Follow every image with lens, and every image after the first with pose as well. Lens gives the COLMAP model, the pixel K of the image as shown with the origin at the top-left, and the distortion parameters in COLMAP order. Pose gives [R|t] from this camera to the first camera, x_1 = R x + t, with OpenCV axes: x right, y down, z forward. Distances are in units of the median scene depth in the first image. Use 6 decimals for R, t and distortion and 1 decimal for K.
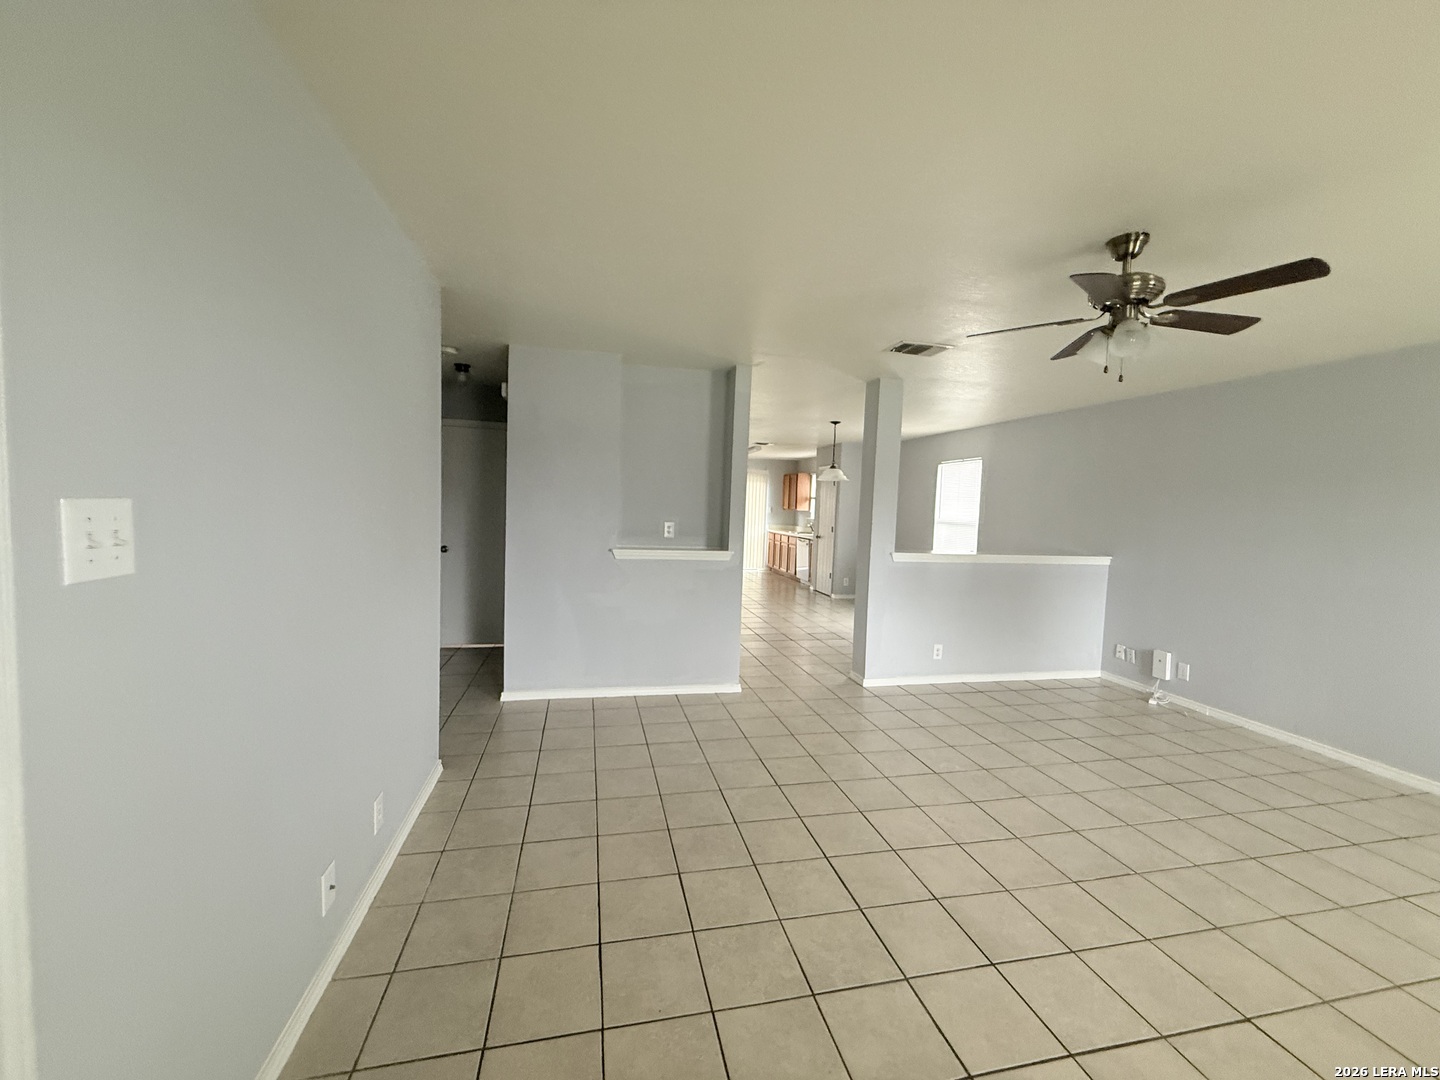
lens RADIAL K [[569.9, 0, 717.7], [0, 569.9, 539.9], [0, 0, 1]] dist [-0.000117, -0.000163]
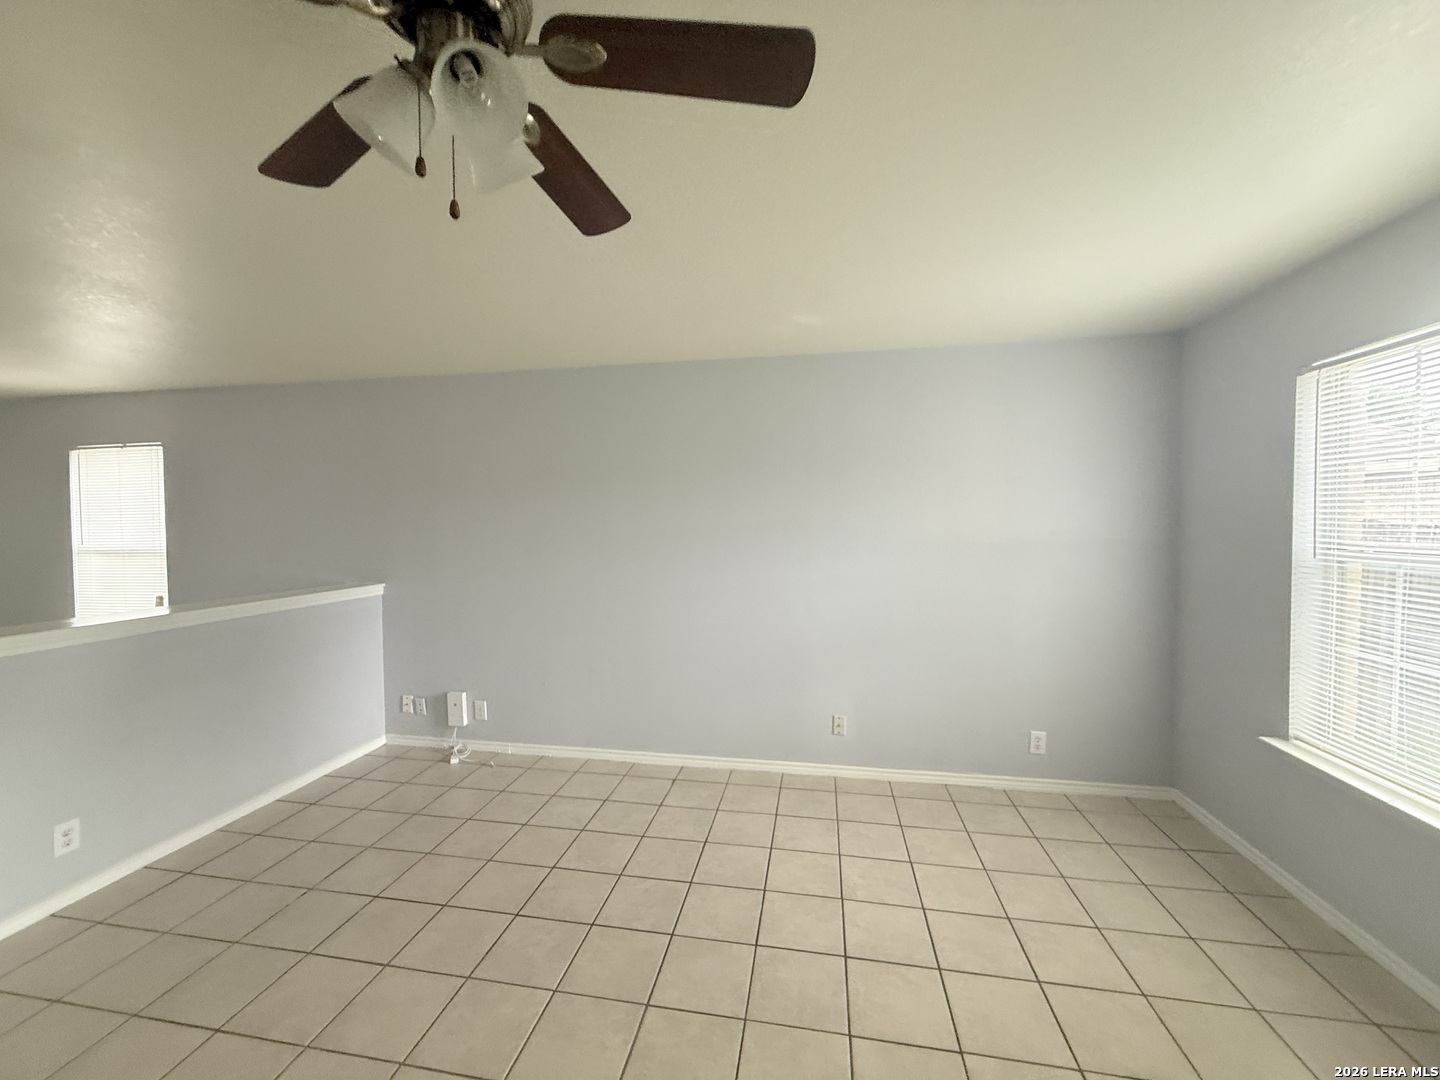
lens RADIAL K [[569.9, 0, 715.5], [0, 569.9, 537.8], [0, 0, 1]] dist [-0.000117, -0.000163]
pose [[0.390352, -0.062999, 0.918508, 0.185143], [0.077704, 0.996351, 0.035315, -0.025796], [-0.917381, 0.057587, 0.393822, 0.320174]]
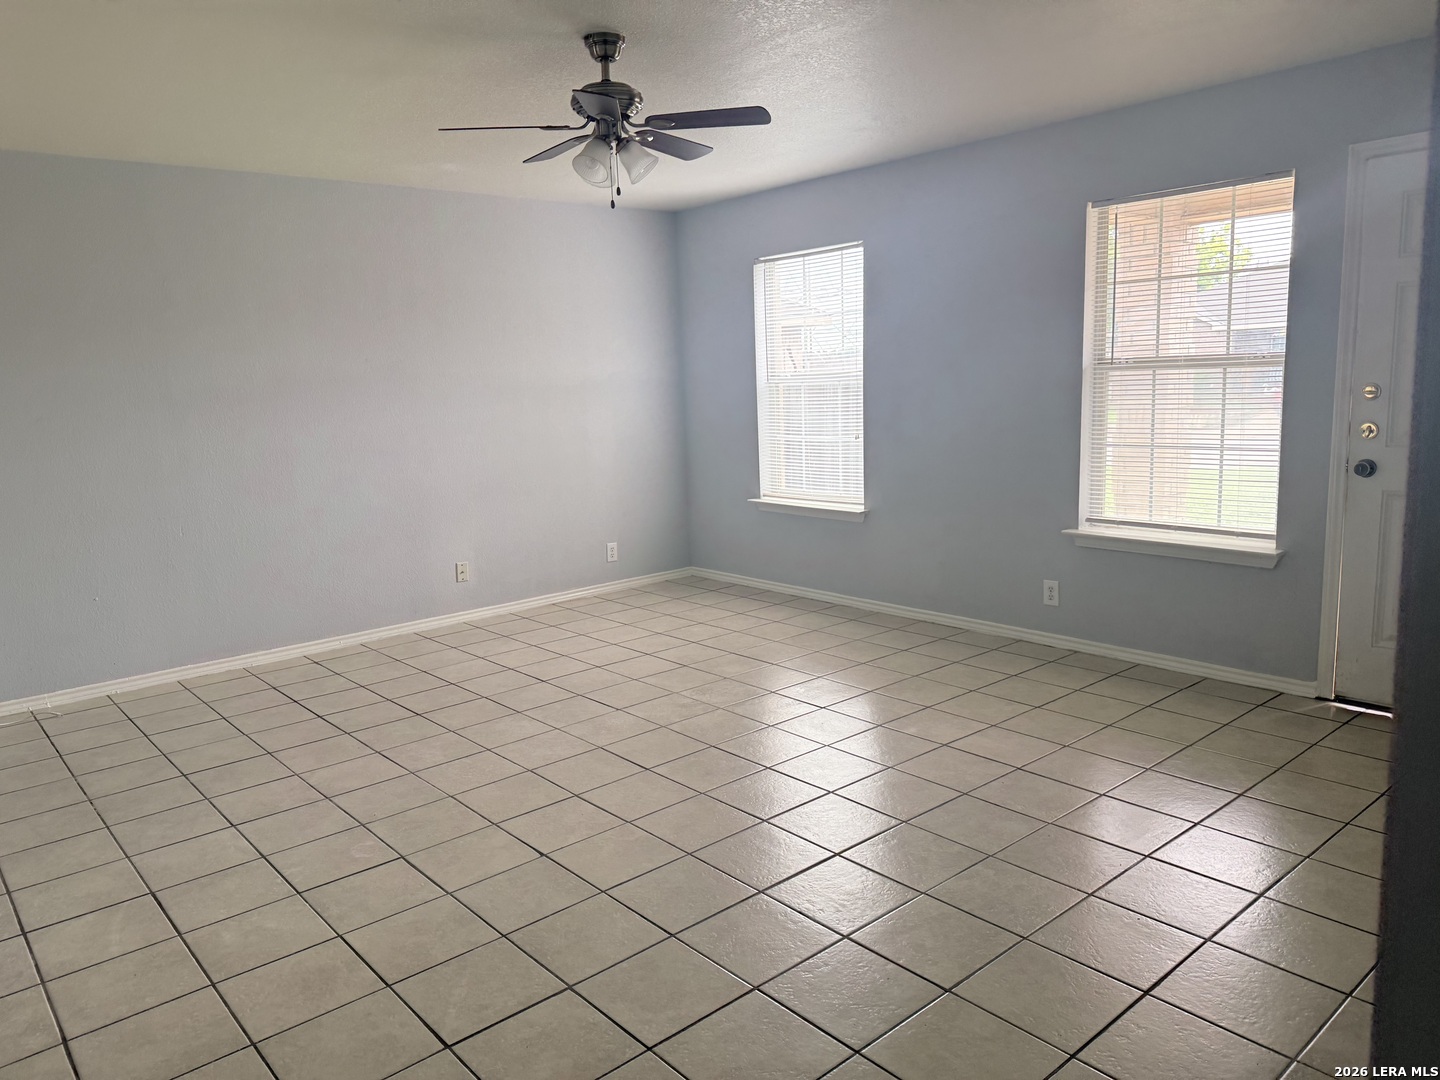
lens RADIAL K [[1006.5, 0, 707.8], [0, 1006.5, 534.1], [0, 0, 1]] dist [0.073377, -0.095009]
pose [[-0.466157, -0.151639, 0.871609, -0.372540], [0.078818, 0.974165, 0.211635, -0.047925], [-0.881184, 0.167354, -0.442162, 0.761541]]
